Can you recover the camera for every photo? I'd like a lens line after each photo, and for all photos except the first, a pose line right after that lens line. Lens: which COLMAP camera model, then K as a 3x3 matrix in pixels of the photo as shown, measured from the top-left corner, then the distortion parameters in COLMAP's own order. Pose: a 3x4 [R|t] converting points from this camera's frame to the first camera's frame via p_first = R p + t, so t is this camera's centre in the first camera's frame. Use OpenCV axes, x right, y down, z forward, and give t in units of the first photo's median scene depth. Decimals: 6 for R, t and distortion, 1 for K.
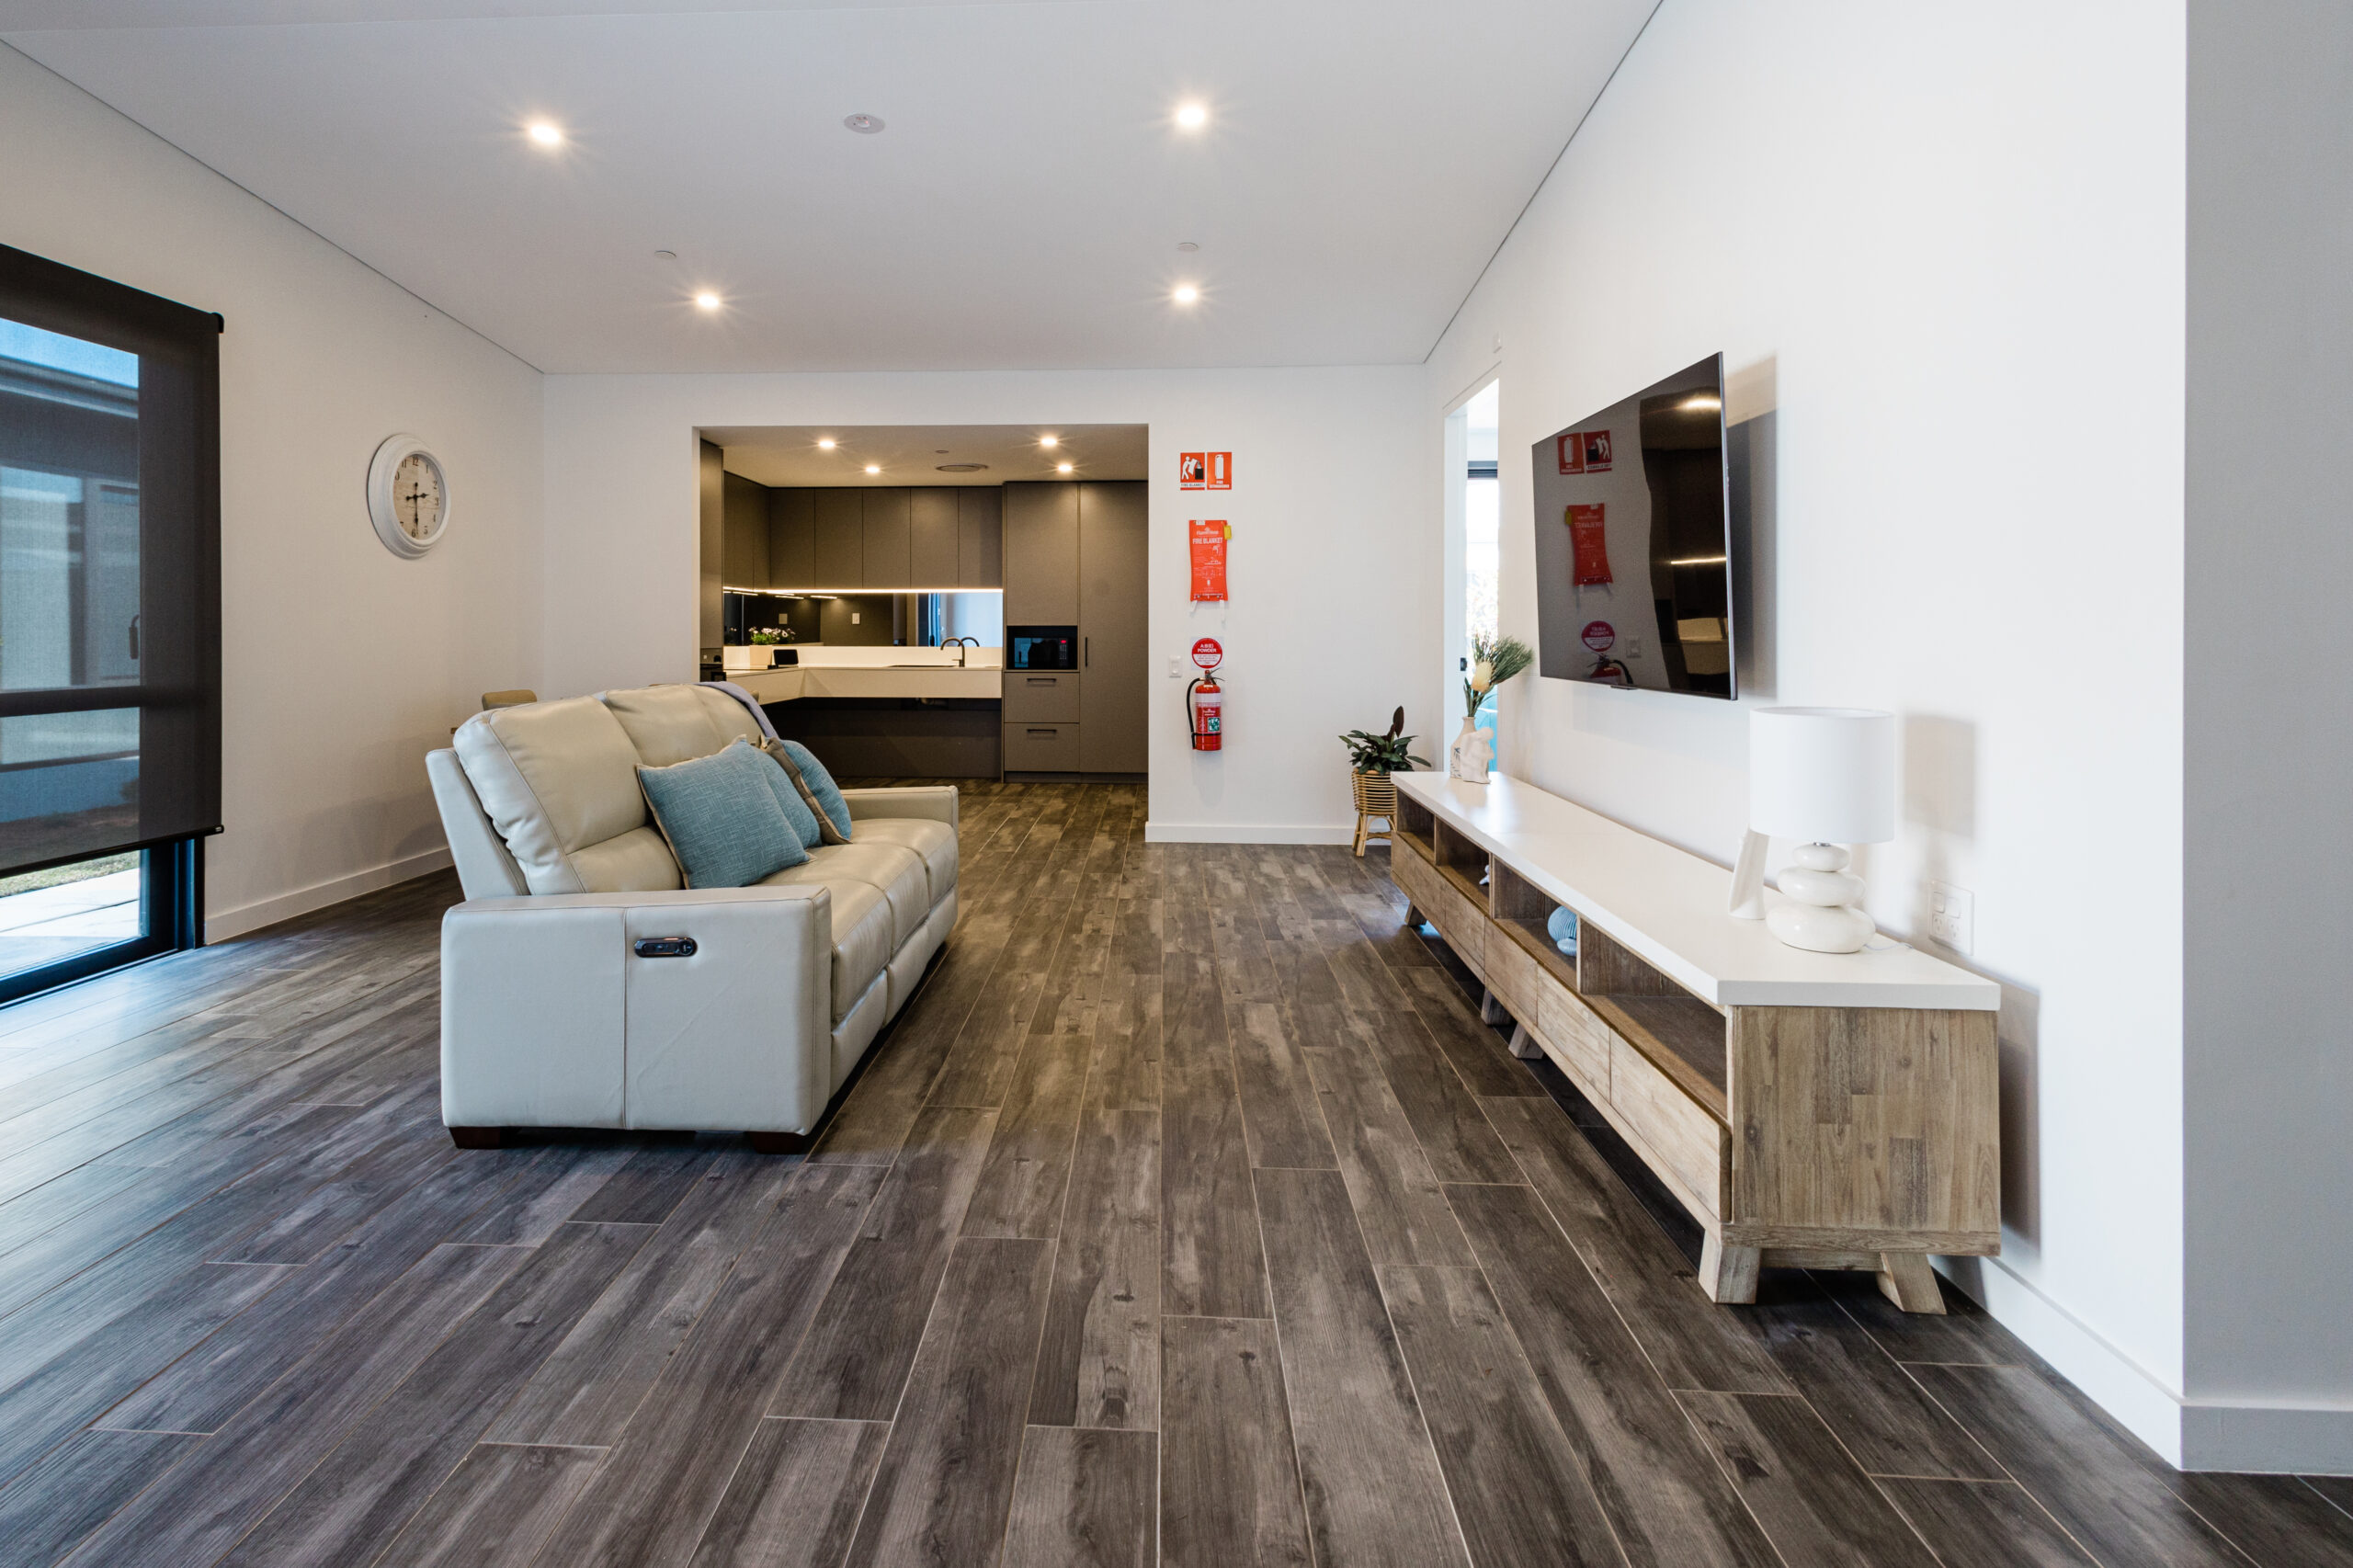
lens RADIAL K [[1182.5, 0, 1113.9], [0, 1182.5, 727.3], [0, 0, 1]] dist [0.006661, 0.000820]
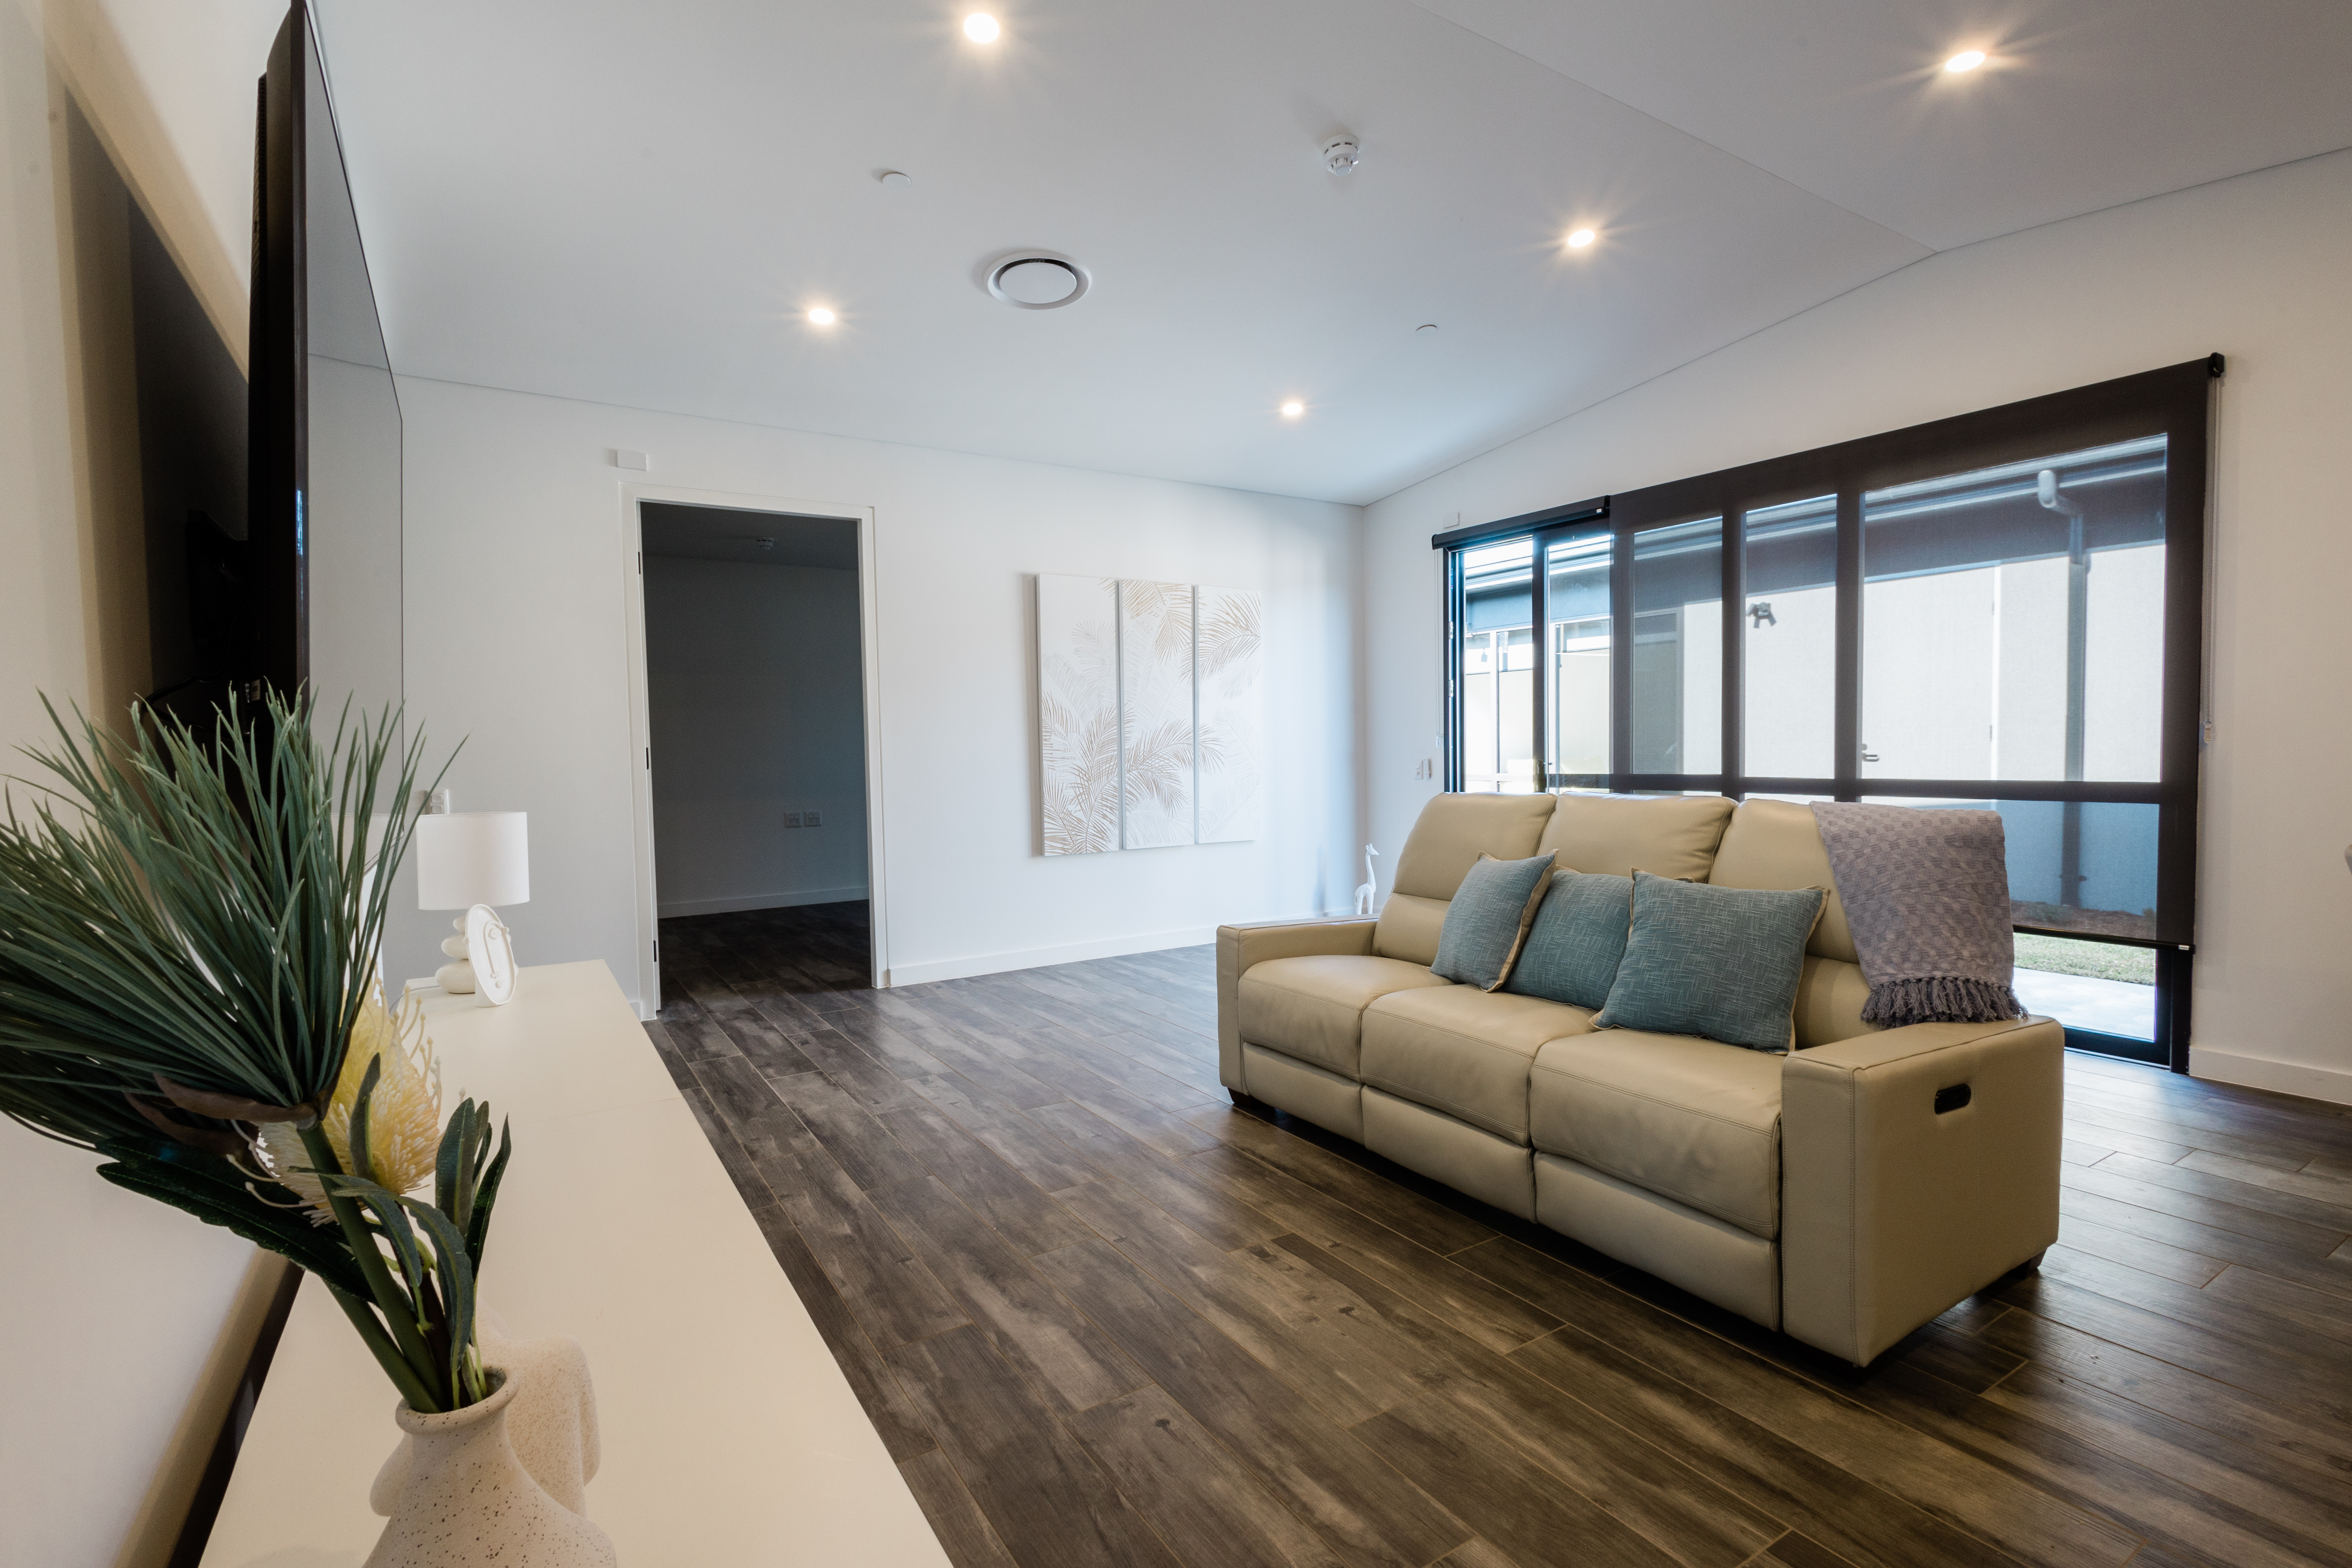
lens RADIAL K [[1090.6, 0, 1175.0], [0, 1090.6, 784.1], [0, 0, 1]] dist [0.011325, -0.005333]
pose [[-0.820566, 0.036158, -0.570406, 0.330755], [-0.025634, 0.994664, 0.099928, -0.096302], [0.570976, 0.096619, -0.815261, 1.231973]]
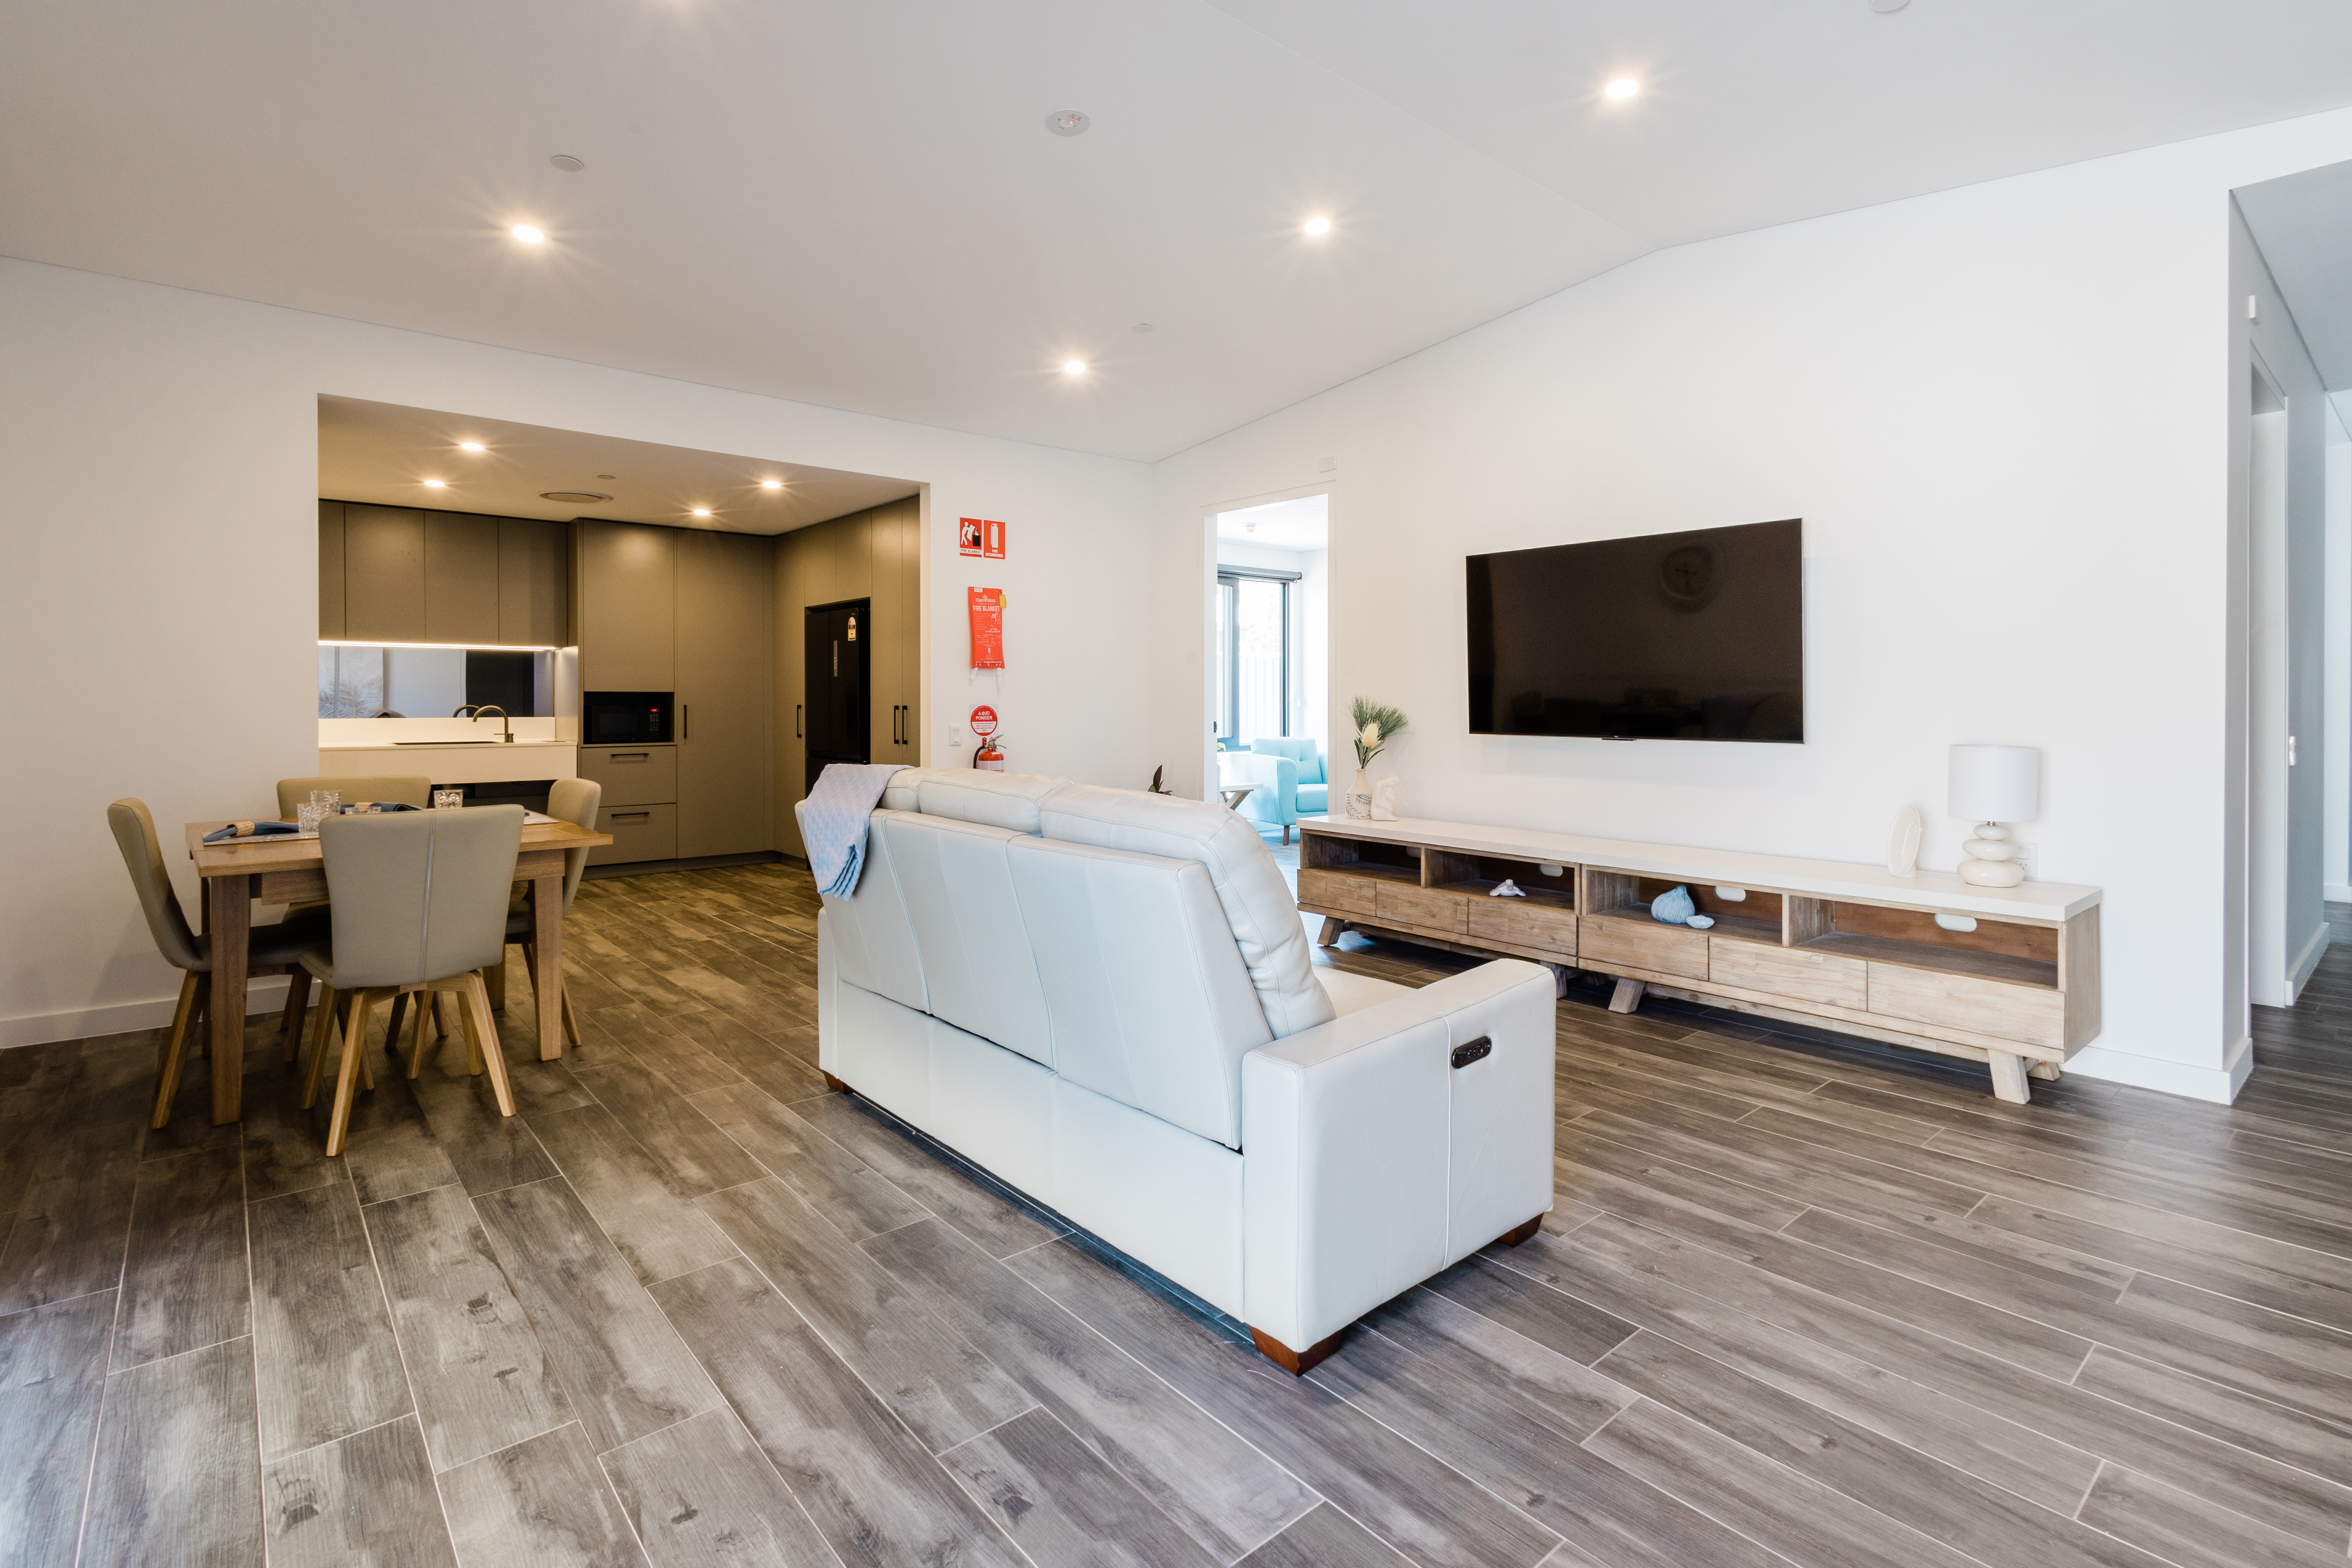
lens RADIAL K [[1090.6, 0, 1179.9], [0, 1090.6, 779.1], [0, 0, 1]] dist [0.011325, -0.005333]
pose [[0.725587, -0.047938, 0.686458, -0.662218], [0.053555, 0.998479, 0.013120, -0.025138], [-0.686043, 0.027244, 0.727051, 0.328925]]
